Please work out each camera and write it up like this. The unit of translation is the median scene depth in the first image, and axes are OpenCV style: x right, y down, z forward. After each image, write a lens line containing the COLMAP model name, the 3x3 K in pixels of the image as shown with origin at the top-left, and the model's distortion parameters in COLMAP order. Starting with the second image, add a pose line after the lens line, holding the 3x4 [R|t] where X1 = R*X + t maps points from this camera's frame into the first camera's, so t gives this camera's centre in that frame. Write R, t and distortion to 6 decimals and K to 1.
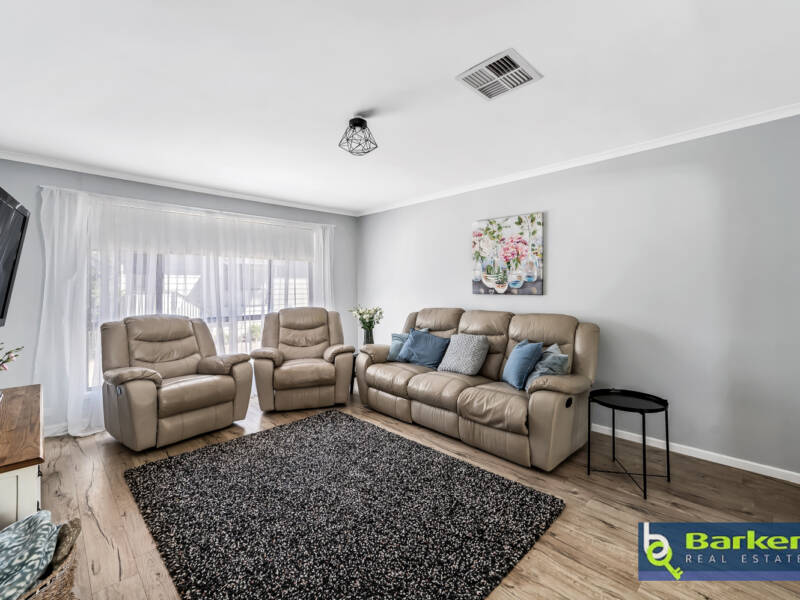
lens RADIAL K [[357.1, 0, 400.0], [0, 357.1, 300.0], [0, 0, 1]] dist [-0.001205, -0.001012]
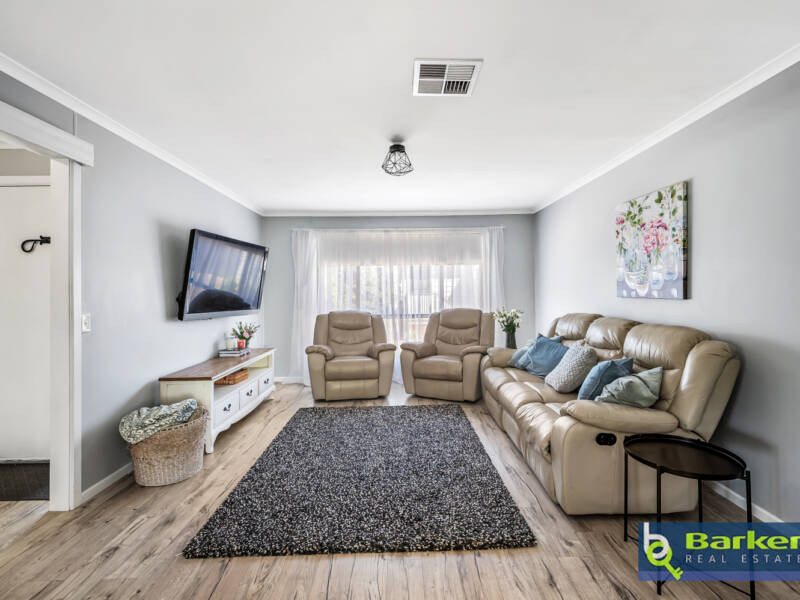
lens RADIAL K [[369.5, 0, 402.4], [0, 369.5, 312.0], [0, 0, 1]] dist [-0.003775, -0.000473]
pose [[0.733705, 0.033740, -0.678630, 0.472900], [-0.014799, 0.999323, 0.033684, -0.004878], [0.679307, -0.014671, 0.733707, 0.085077]]
